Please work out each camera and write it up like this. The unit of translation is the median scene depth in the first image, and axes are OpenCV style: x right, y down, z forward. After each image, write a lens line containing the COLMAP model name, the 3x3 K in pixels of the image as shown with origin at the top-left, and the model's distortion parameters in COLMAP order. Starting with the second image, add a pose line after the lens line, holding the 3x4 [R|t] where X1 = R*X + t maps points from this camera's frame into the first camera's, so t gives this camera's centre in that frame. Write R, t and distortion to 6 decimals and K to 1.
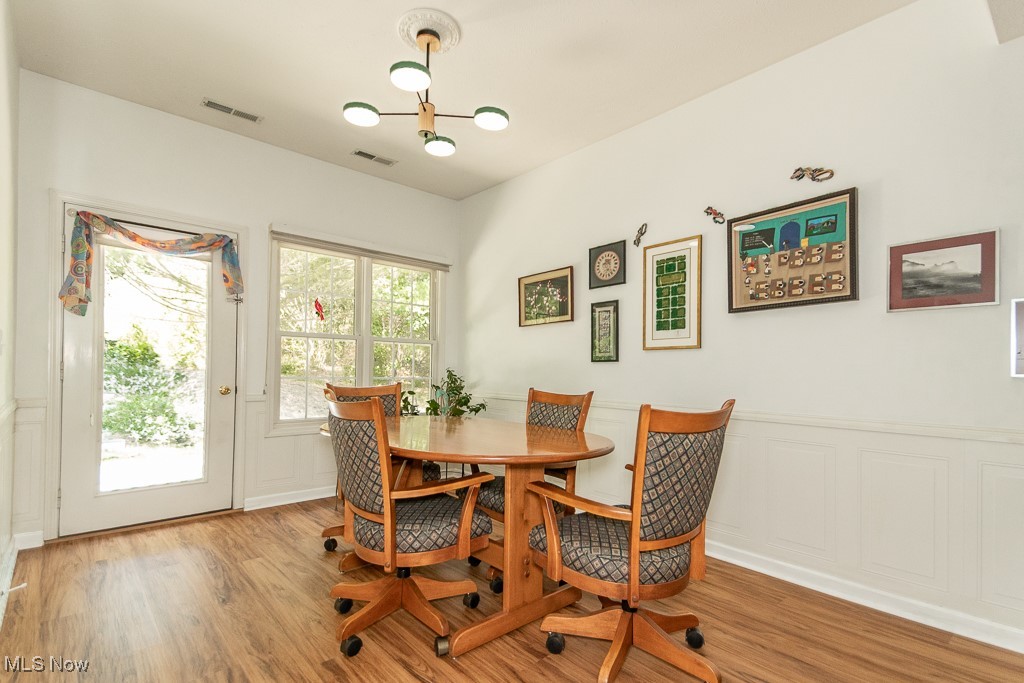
lens RADIAL K [[490.4, 0, 513.1], [0, 490.4, 363.9], [0, 0, 1]] dist [0.036928, 0.000011]
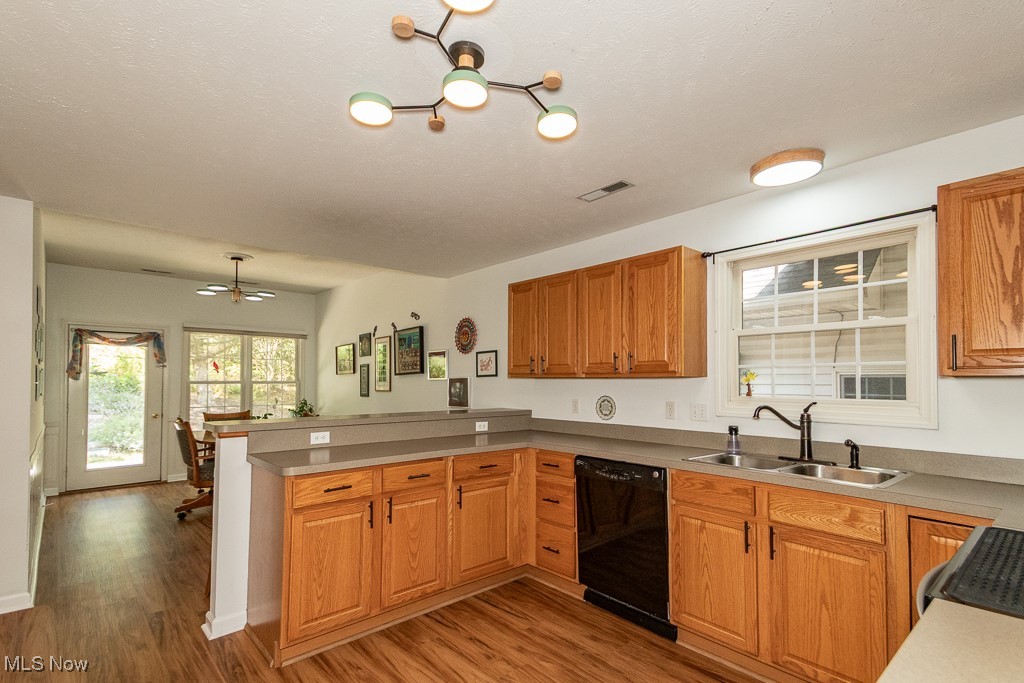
lens RADIAL K [[487.4, 0, 514.3], [0, 487.4, 370.3], [0, 0, 1]] dist [0.031168, -0.000238]
pose [[0.999873, -0.013521, 0.008451, 0.797610], [0.013626, 0.999829, -0.012467, -0.080317], [-0.008281, 0.012580, 0.999887, -0.920821]]
